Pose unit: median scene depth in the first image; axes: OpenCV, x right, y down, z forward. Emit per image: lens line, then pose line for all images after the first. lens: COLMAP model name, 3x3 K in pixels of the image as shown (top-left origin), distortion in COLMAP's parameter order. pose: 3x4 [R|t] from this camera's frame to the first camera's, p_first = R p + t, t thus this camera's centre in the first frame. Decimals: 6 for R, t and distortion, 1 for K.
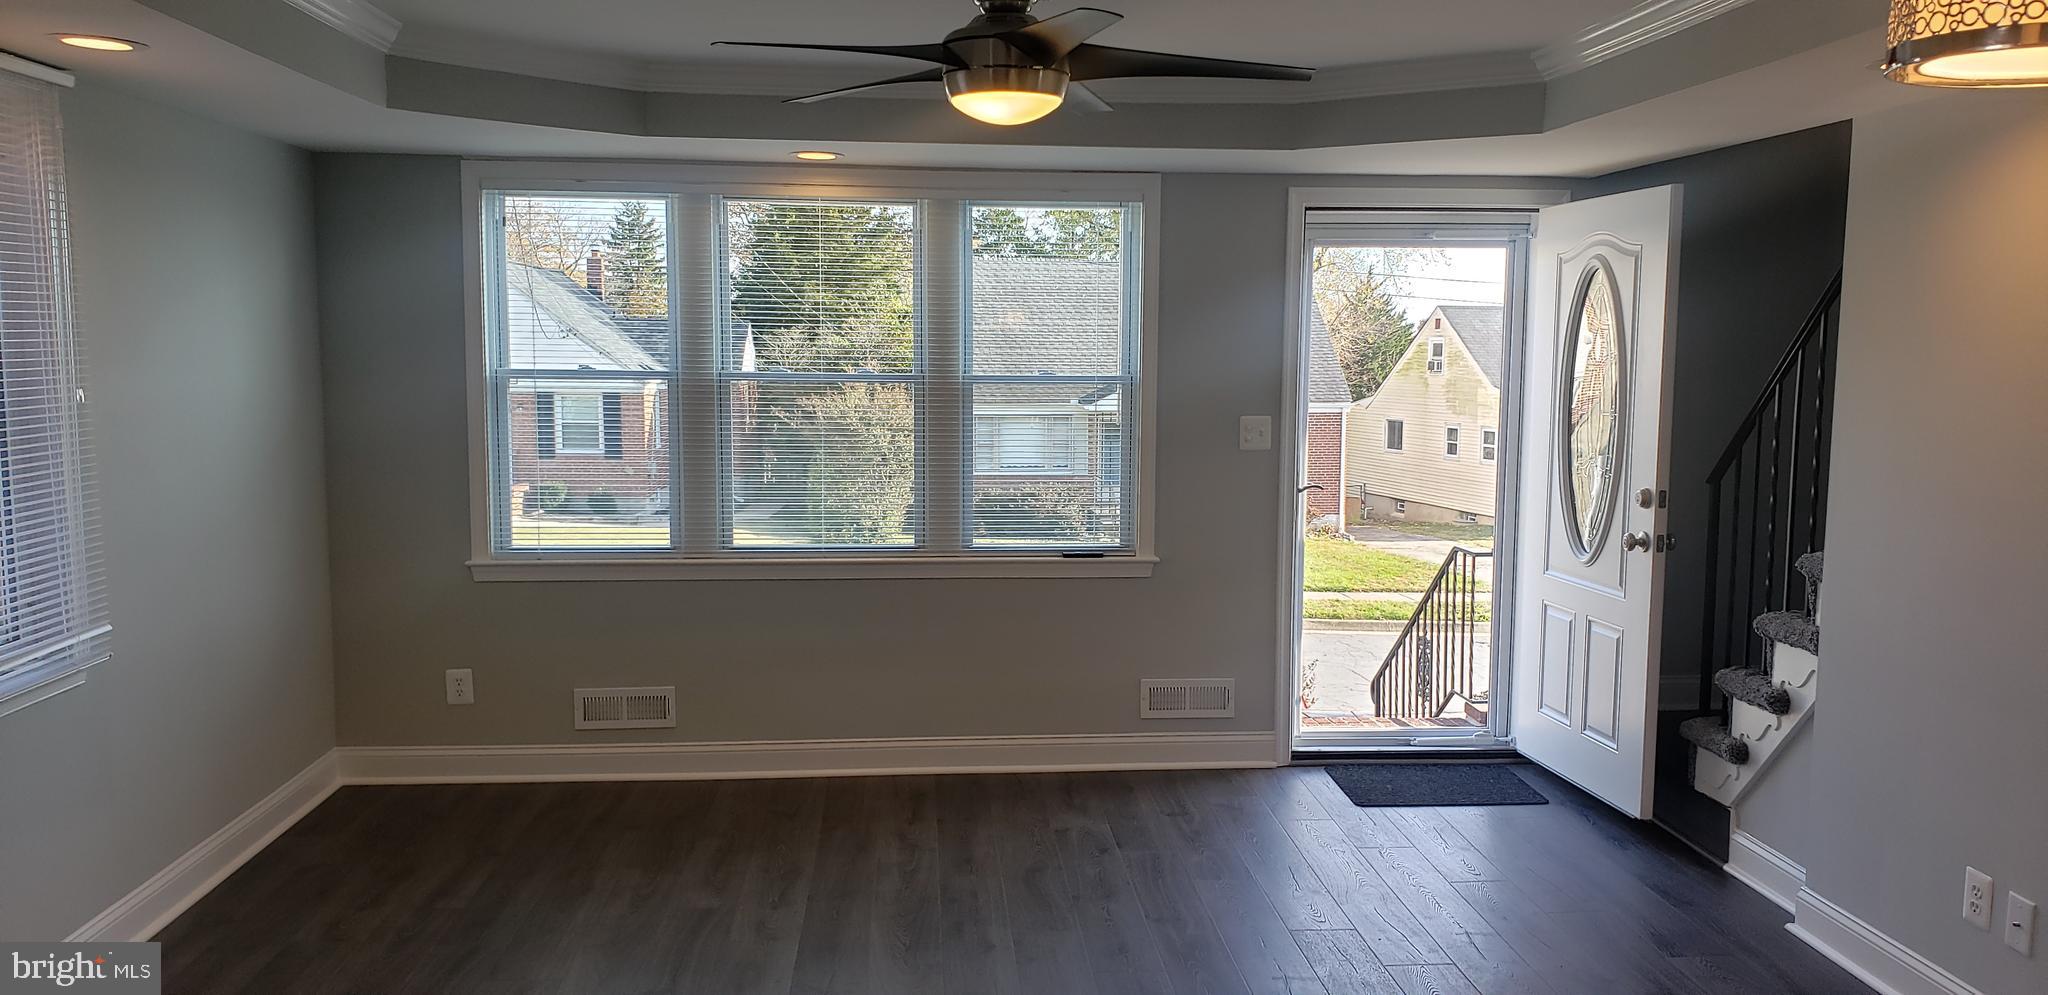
lens RADIAL K [[1539.5, 0, 1099.0], [0, 1539.5, 506.9], [0, 0, 1]] dist [0.119602, -0.267331]
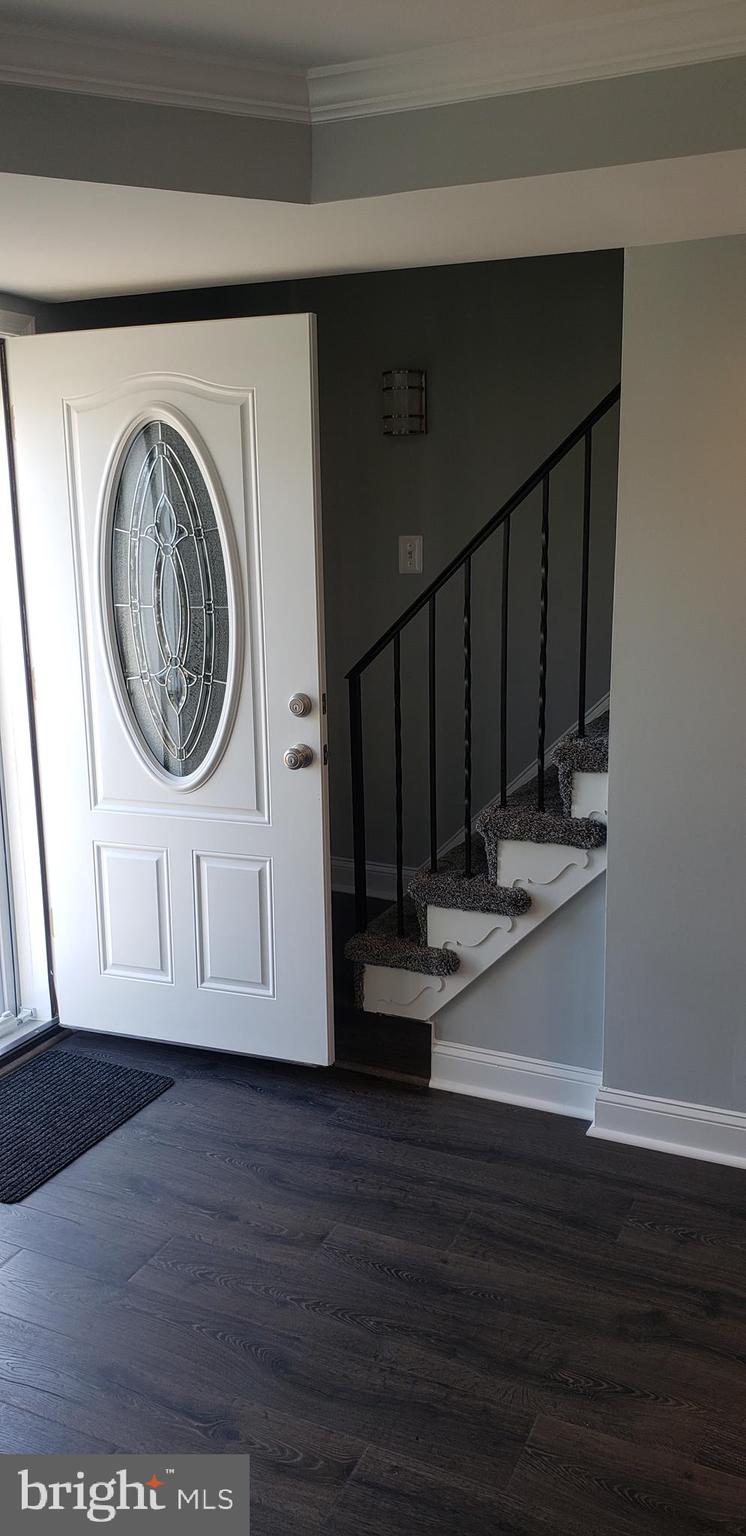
lens RADIAL K [[1154.6, 0, 373.0], [0, 1154.6, 768.0], [0, 0, 1]] dist [0.119602, -0.267331]
pose [[0.521390, -0.192634, 0.831291, -0.162886], [0.104023, 0.981269, 0.162145, -0.072764], [-0.846954, 0.001932, 0.531662, 0.661189]]
